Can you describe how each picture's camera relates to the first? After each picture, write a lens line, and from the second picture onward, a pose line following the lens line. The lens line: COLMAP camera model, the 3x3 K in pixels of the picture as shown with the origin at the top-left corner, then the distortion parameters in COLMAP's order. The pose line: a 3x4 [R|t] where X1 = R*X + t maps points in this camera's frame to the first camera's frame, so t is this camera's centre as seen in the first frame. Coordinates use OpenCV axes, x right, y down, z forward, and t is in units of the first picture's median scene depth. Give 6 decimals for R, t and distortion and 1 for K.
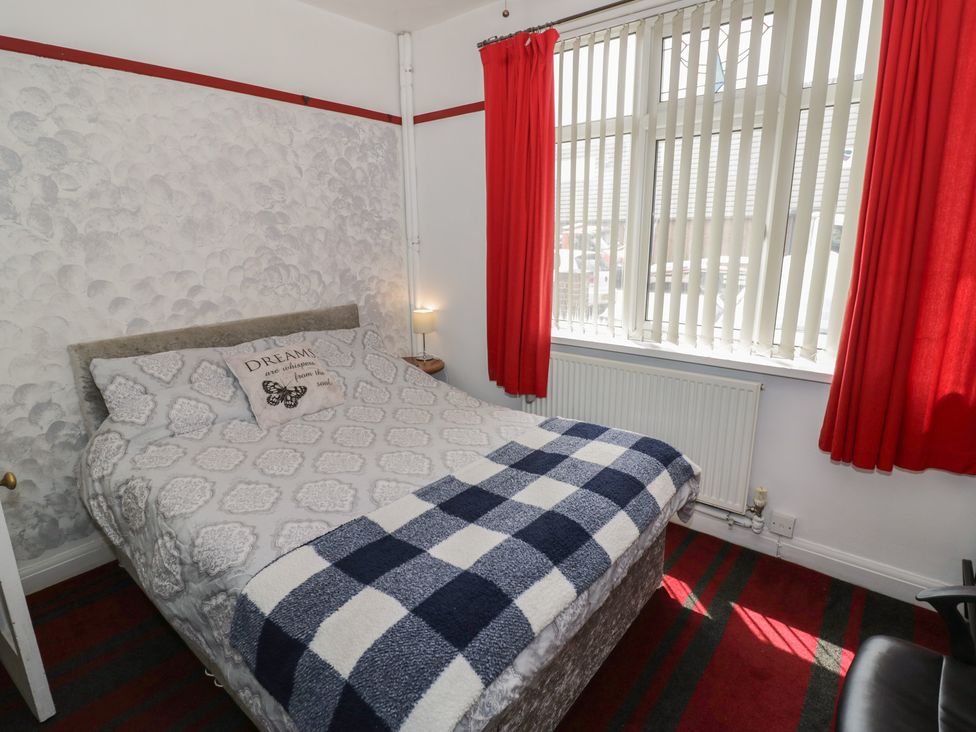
lens RADIAL K [[507.4, 0, 488.5], [0, 507.4, 356.0], [0, 0, 1]] dist [0.000991, -0.013797]
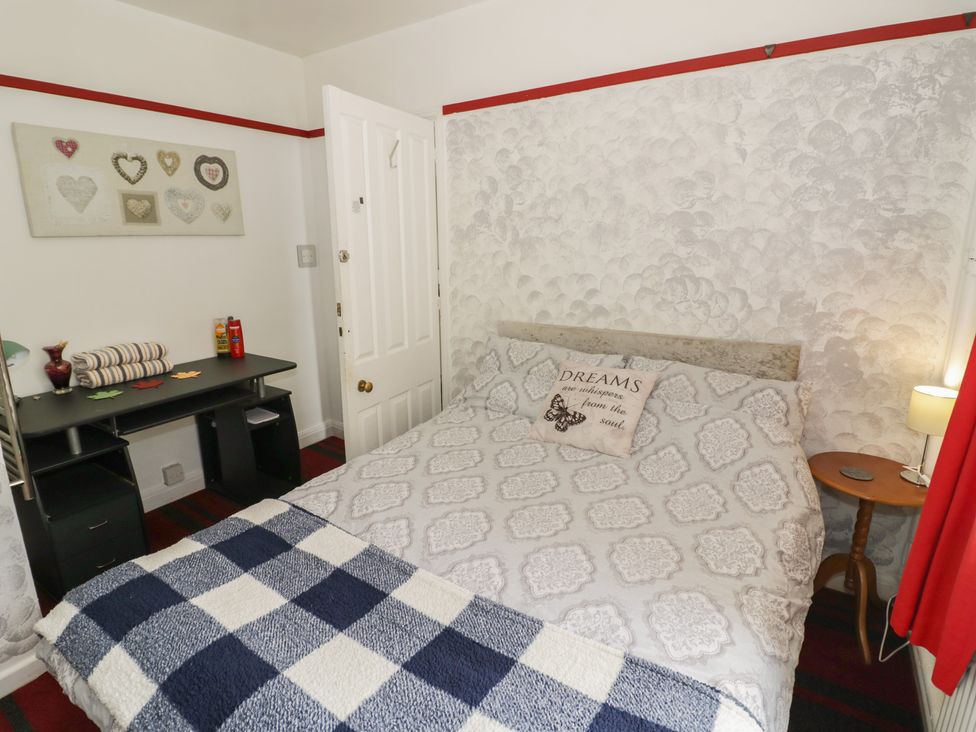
lens RADIAL K [[507.4, 0, 488.5], [0, 507.4, 356.0], [0, 0, 1]] dist [0.000991, -0.013797]
pose [[0.109153, 0.235779, -0.965657, 0.402184], [-0.223745, 0.952360, 0.207241, -0.167531], [0.968516, 0.193440, 0.156707, 0.631500]]
